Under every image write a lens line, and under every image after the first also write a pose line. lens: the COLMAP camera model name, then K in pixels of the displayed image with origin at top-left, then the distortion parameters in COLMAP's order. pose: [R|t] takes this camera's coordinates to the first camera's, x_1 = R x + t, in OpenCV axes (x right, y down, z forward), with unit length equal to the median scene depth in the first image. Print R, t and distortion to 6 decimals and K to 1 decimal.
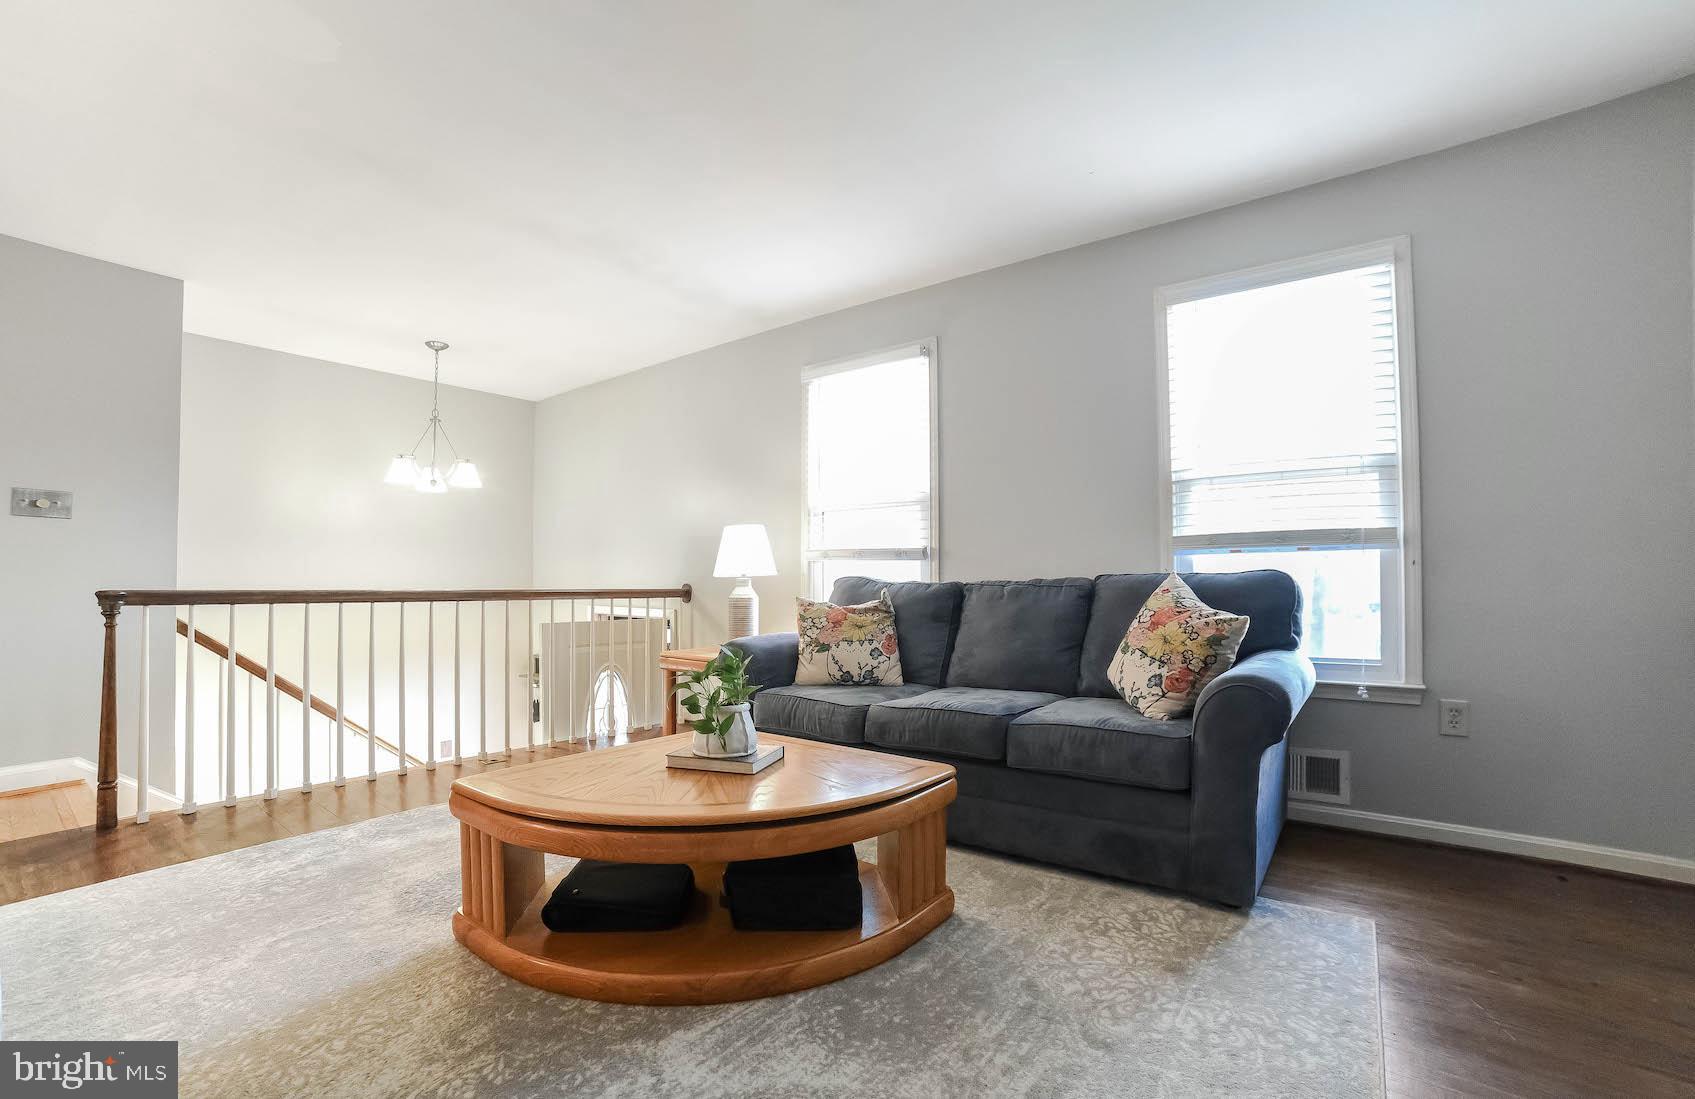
lens RADIAL K [[723.6, 0, 852.9], [0, 723.6, 570.3], [0, 0, 1]] dist [-0.014323, 0.000130]
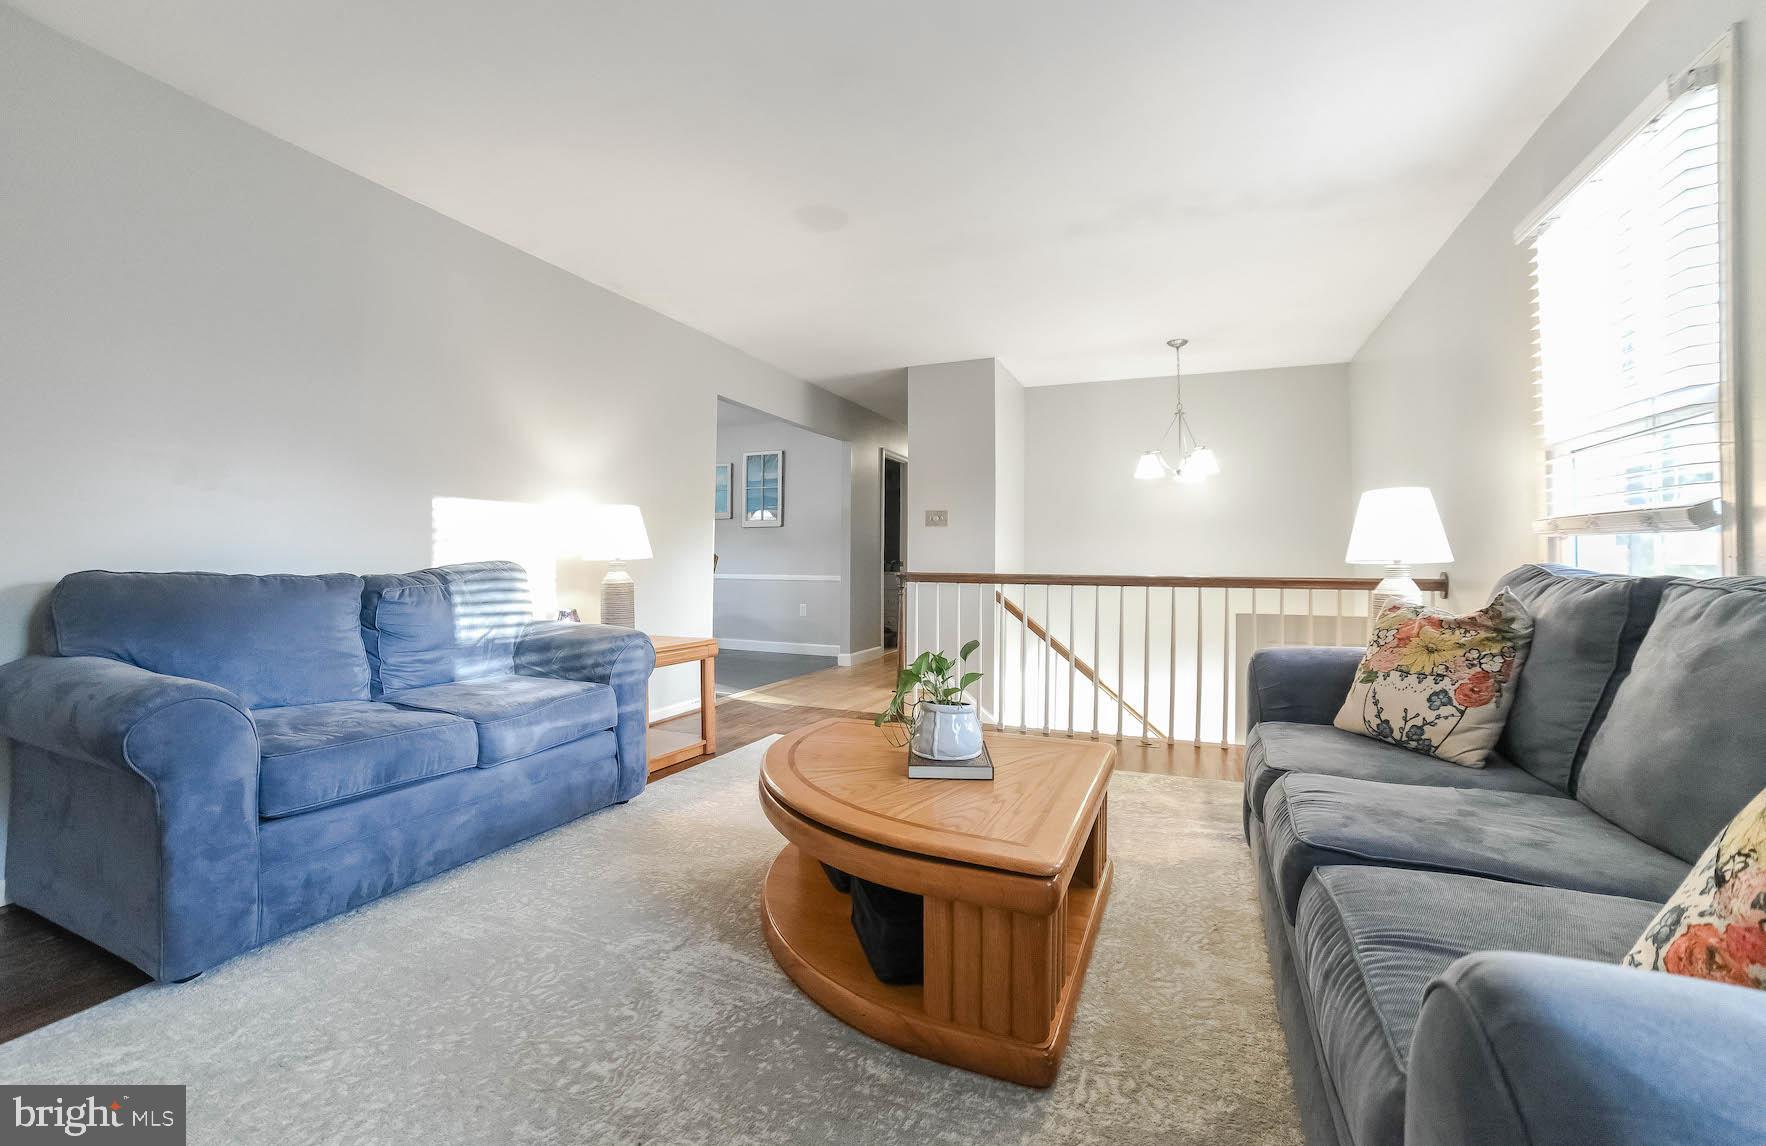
lens RADIAL K [[719.7, 0, 883.2], [0, 719.7, 563.5], [0, 0, 1]] dist [-0.062017, 0.000138]
pose [[0.262264, 0.003752, -0.964989, 0.425982], [0.007606, 0.999953, 0.005955, 0.001272], [0.964966, -0.008902, 0.262223, 0.424444]]
